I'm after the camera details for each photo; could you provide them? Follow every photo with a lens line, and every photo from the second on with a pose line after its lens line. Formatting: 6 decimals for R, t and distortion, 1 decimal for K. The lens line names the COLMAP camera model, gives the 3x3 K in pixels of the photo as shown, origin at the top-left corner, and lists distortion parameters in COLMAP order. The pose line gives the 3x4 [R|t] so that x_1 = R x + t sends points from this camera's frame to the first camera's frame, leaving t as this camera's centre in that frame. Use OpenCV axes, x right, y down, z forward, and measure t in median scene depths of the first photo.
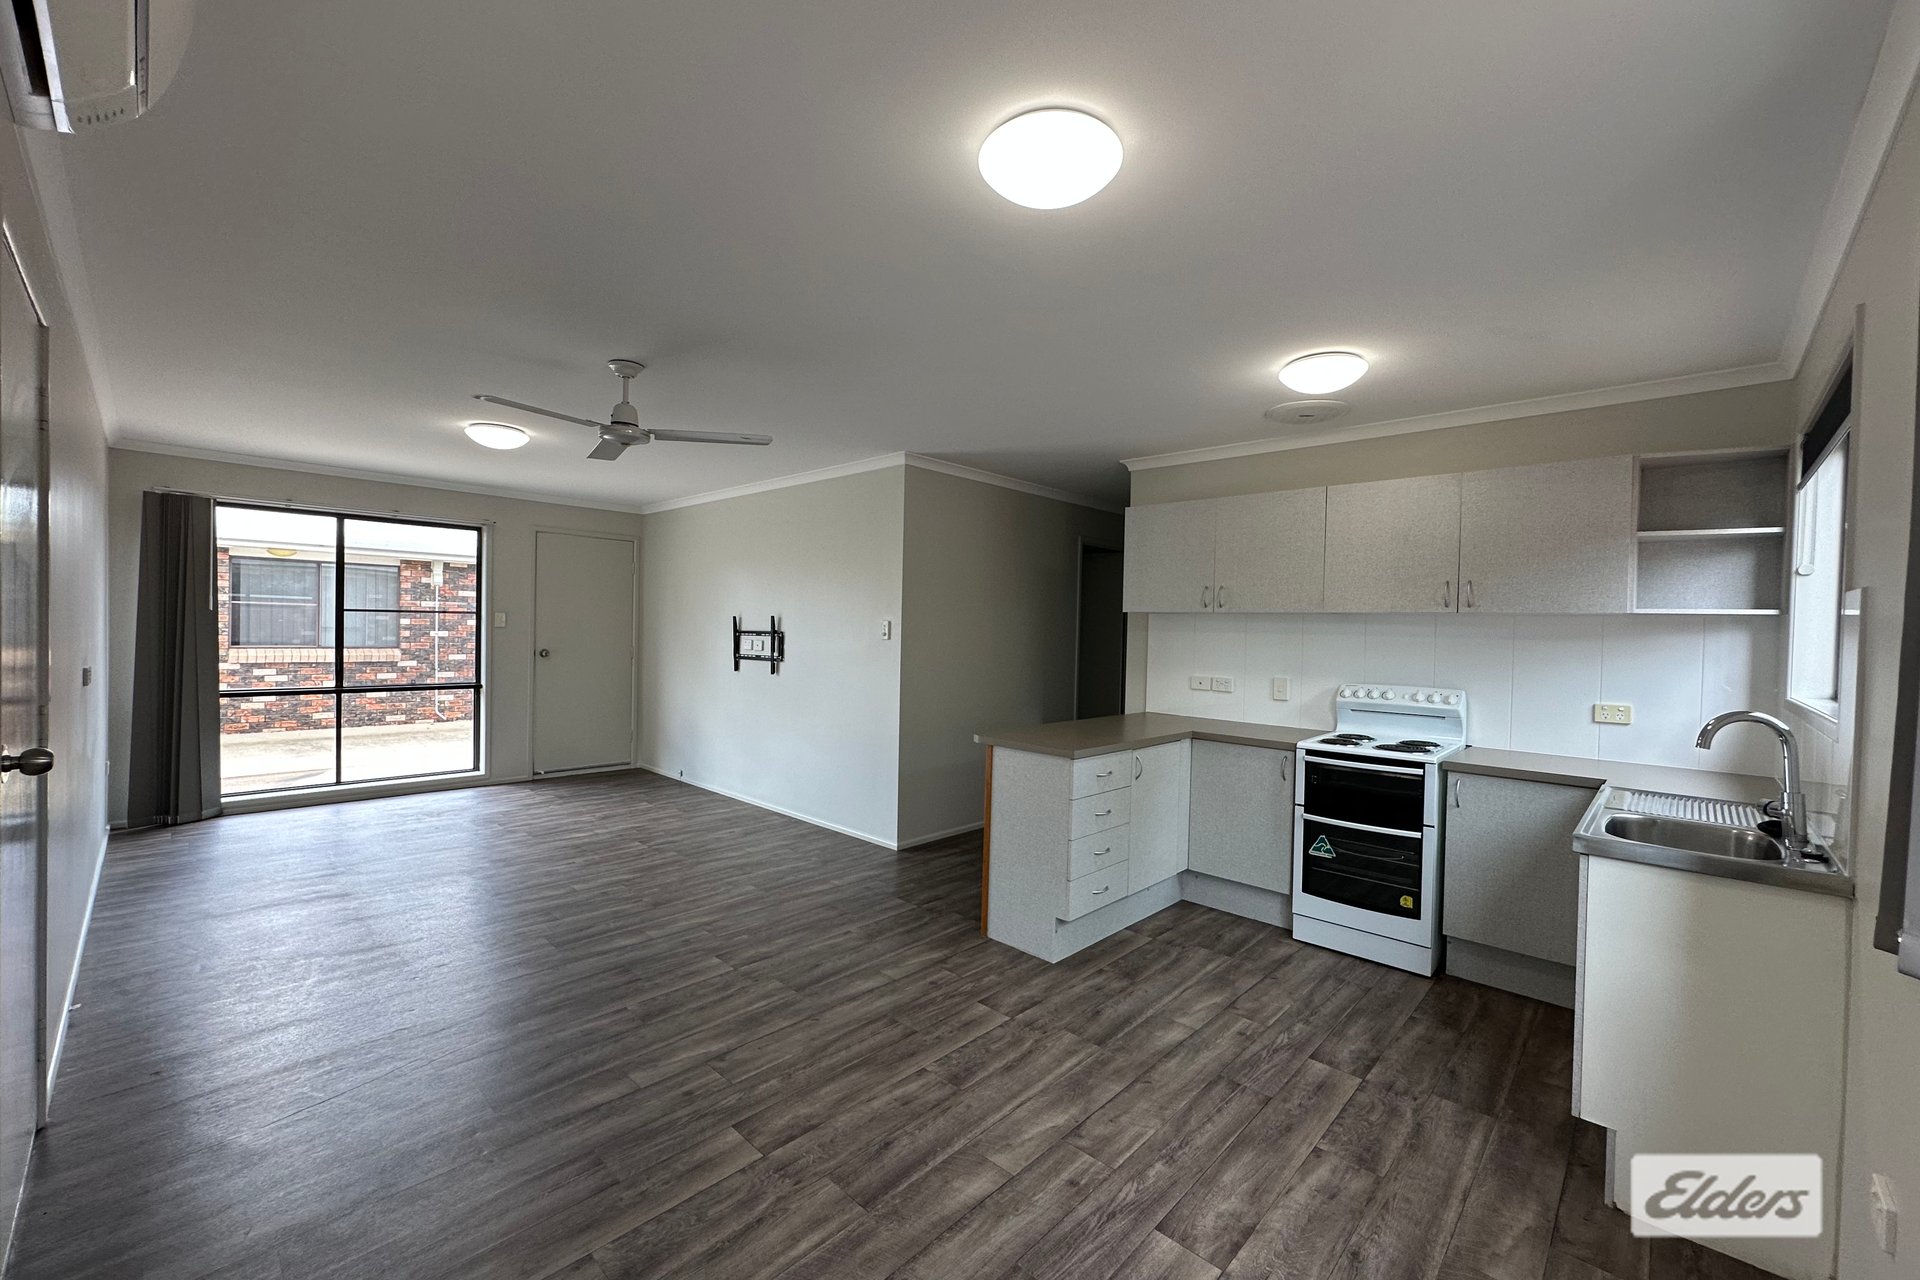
lens RADIAL K [[758.7, 0, 960.0], [0, 758.7, 640.0], [0, 0, 1]] dist [-0.002579, 0.000013]
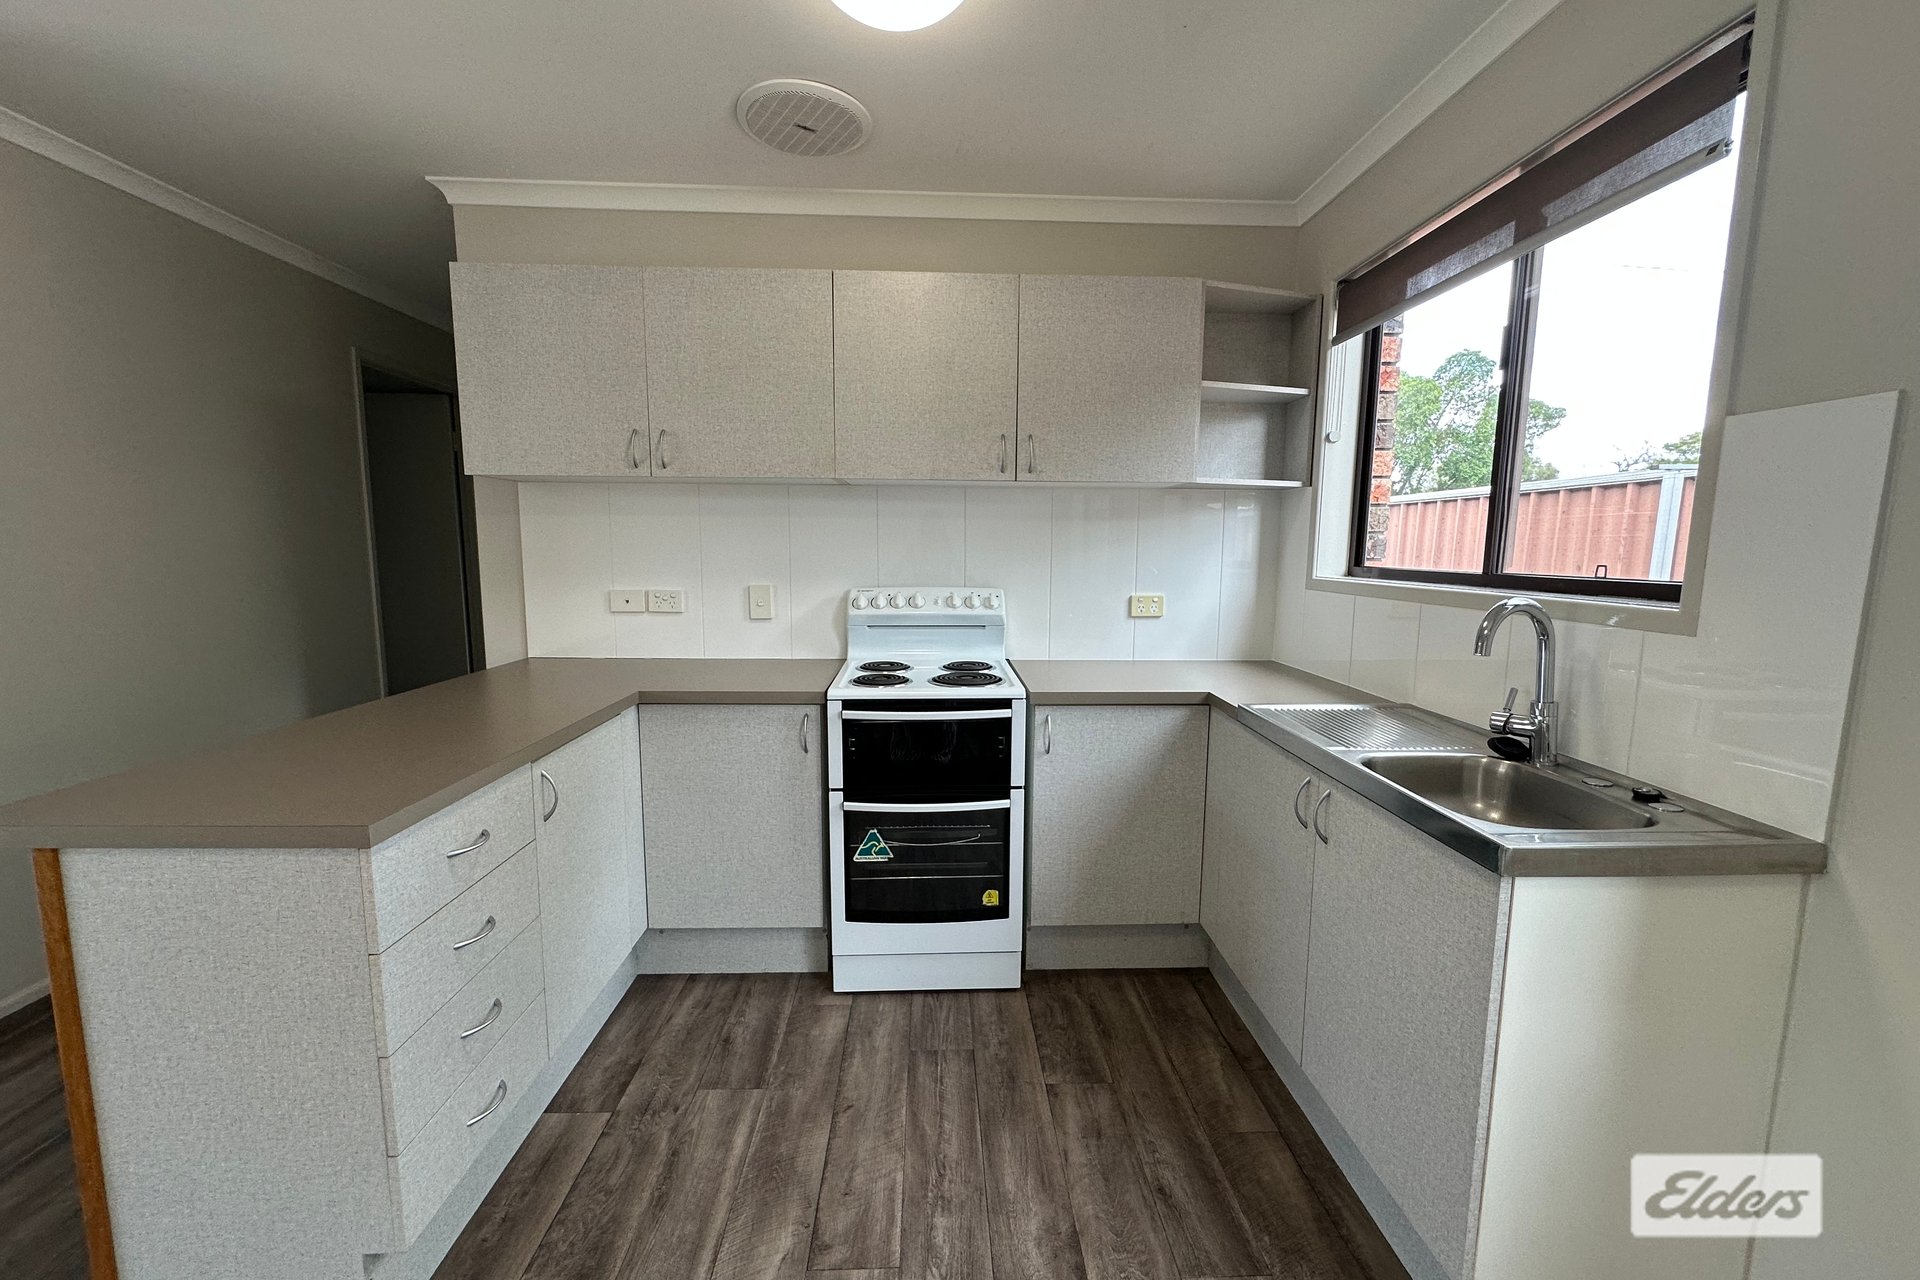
lens RADIAL K [[758.7, 0, 960.0], [0, 758.7, 640.0], [0, 0, 1]] dist [-0.002579, 0.000013]
pose [[0.696091, -0.110798, 0.709353, 0.093733], [0.018917, 0.990508, 0.136149, 0.014050], [-0.717705, -0.081353, 0.691579, 0.516596]]
